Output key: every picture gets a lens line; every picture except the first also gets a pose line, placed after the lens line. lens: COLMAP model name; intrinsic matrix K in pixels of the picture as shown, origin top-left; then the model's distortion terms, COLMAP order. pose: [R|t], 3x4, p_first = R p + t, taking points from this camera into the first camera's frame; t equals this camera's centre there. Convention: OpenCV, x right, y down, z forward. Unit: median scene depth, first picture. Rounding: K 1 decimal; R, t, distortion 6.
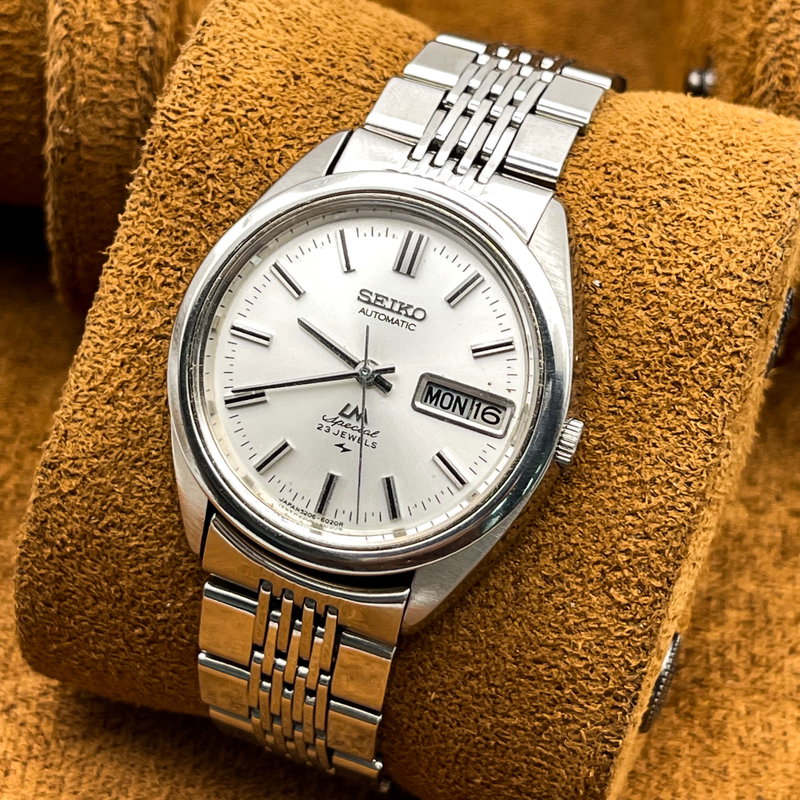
lens RADIAL K [[2039.9, 0, 370.7], [0, 2039.9, 401.0], [0, 0, 1]] dist [0.143978, -0.289047]
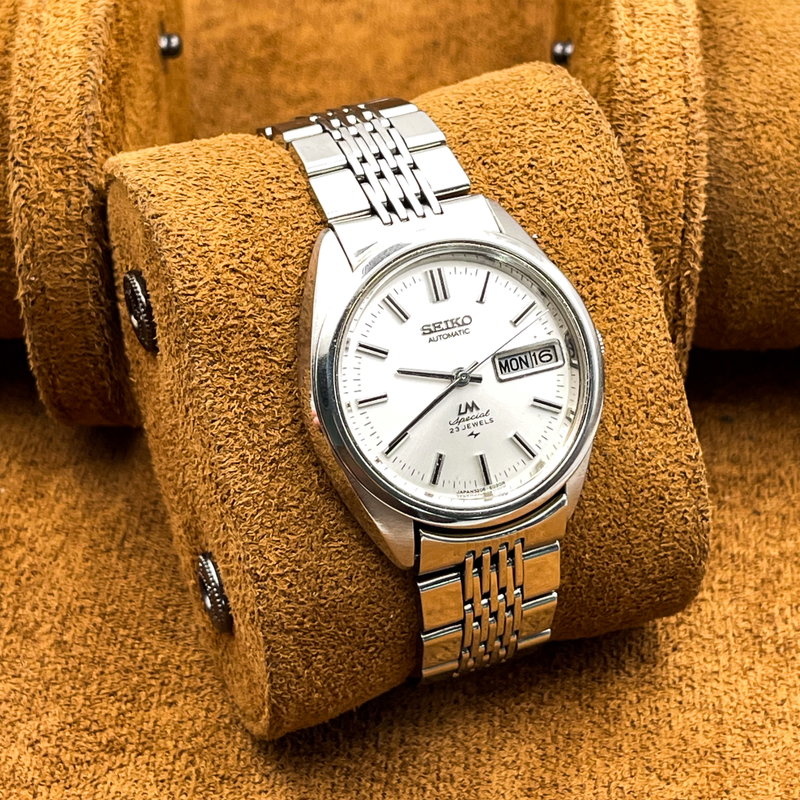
lens RADIAL K [[2039.9, 0, 370.7], [0, 2039.9, 401.0], [0, 0, 1]] dist [0.143978, -0.289047]
pose [[0.744116, -0.525654, 0.412285, -0.588856], [0.498278, 0.847788, 0.181589, -0.265602], [-0.444983, 0.070309, 0.892775, -0.162368]]
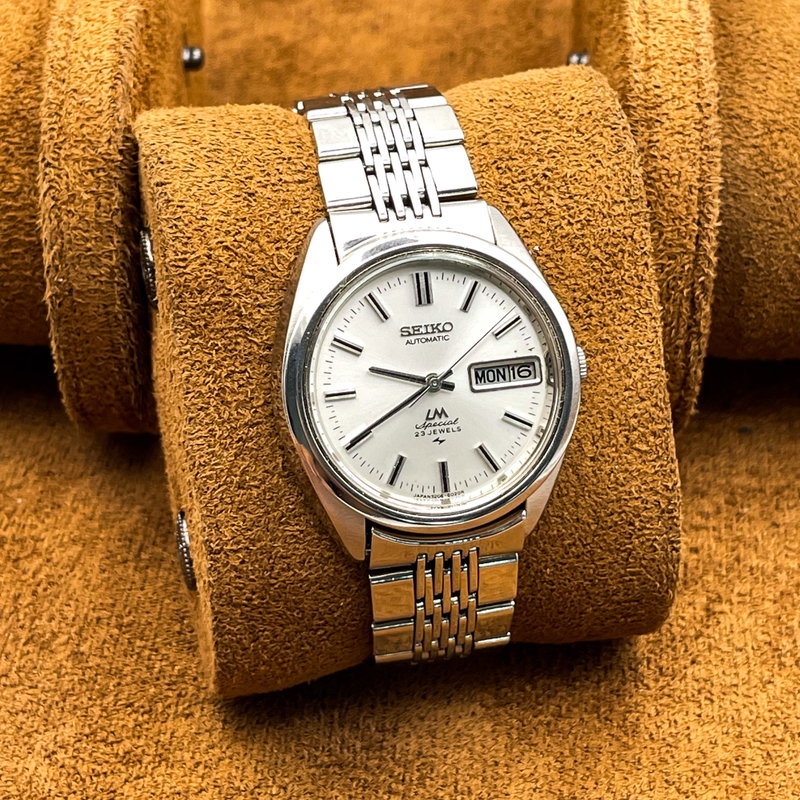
lens RADIAL K [[2039.9, 0, 370.7], [0, 2039.9, 401.0], [0, 0, 1]] dist [0.143978, -0.289047]
pose [[0.848508, -0.441880, 0.291164, -0.421484], [0.403215, 0.896199, 0.185055, -0.261255], [-0.342713, -0.039619, 0.938604, -0.241532]]
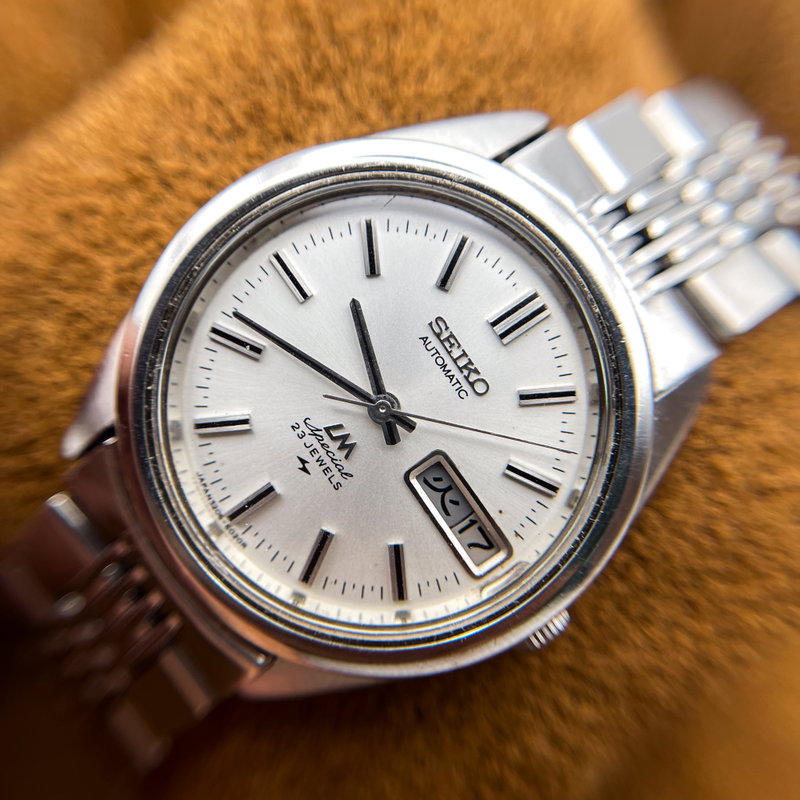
lens RADIAL K [[1030.8, 0, 390.3], [0, 1030.8, 383.9], [0, 0, 1]] dist [0.733910, -0.014183]
pose [[0.809138, 0.565159, 0.160903, -0.068346], [-0.582124, 0.808294, 0.088279, -0.056945], [-0.080165, -0.165095, 0.983014, 0.591385]]
